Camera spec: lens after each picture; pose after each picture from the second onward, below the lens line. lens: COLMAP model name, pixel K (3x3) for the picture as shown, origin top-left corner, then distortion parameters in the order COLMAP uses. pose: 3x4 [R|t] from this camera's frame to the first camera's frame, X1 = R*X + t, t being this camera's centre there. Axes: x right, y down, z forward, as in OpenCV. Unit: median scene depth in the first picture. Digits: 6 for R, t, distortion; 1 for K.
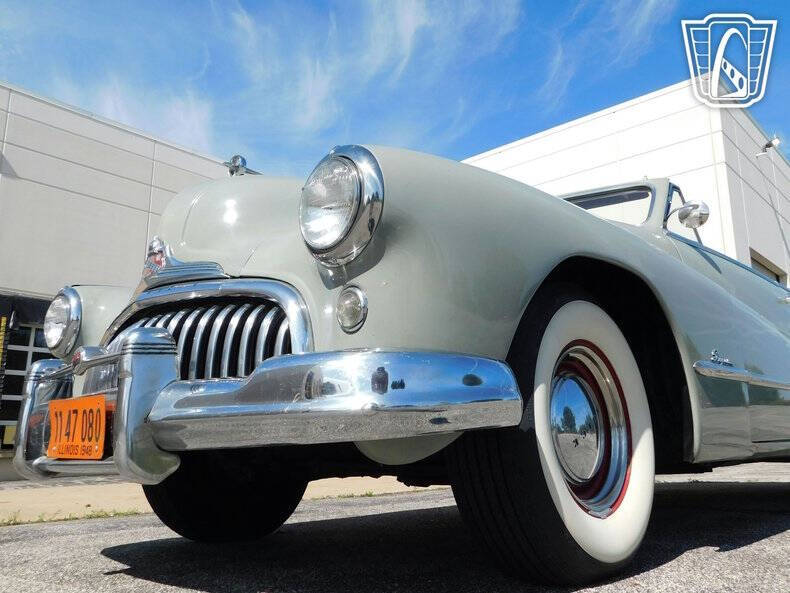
lens RADIAL K [[653.8, 0, 395.0], [0, 653.8, 296.5], [0, 0, 1]] dist [0.006679, 0.014933]
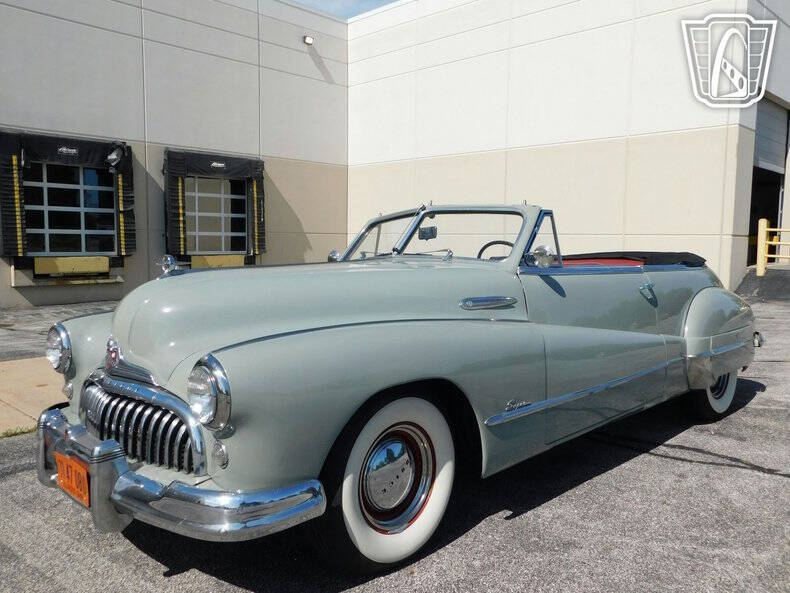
lens RADIAL K [[653.8, 0, 395.0], [0, 653.8, 296.5], [0, 0, 1]] dist [0.006679, 0.014933]
pose [[0.999559, 0.015607, -0.025265, 0.282706], [-0.007305, 0.953841, 0.300224, -0.593943], [0.028785, -0.299907, 0.953534, -0.313869]]
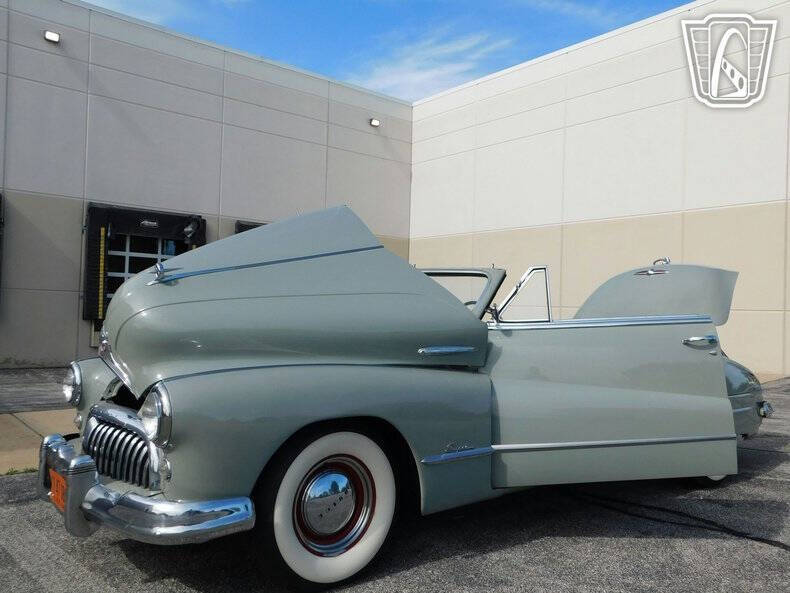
lens RADIAL K [[653.8, 0, 395.0], [0, 653.8, 296.5], [0, 0, 1]] dist [0.006679, 0.014933]
pose [[0.989740, 0.027761, -0.140157, 0.595695], [-0.000124, 0.981109, 0.193454, -0.591836], [0.142879, -0.191452, 0.971047, -0.484524]]
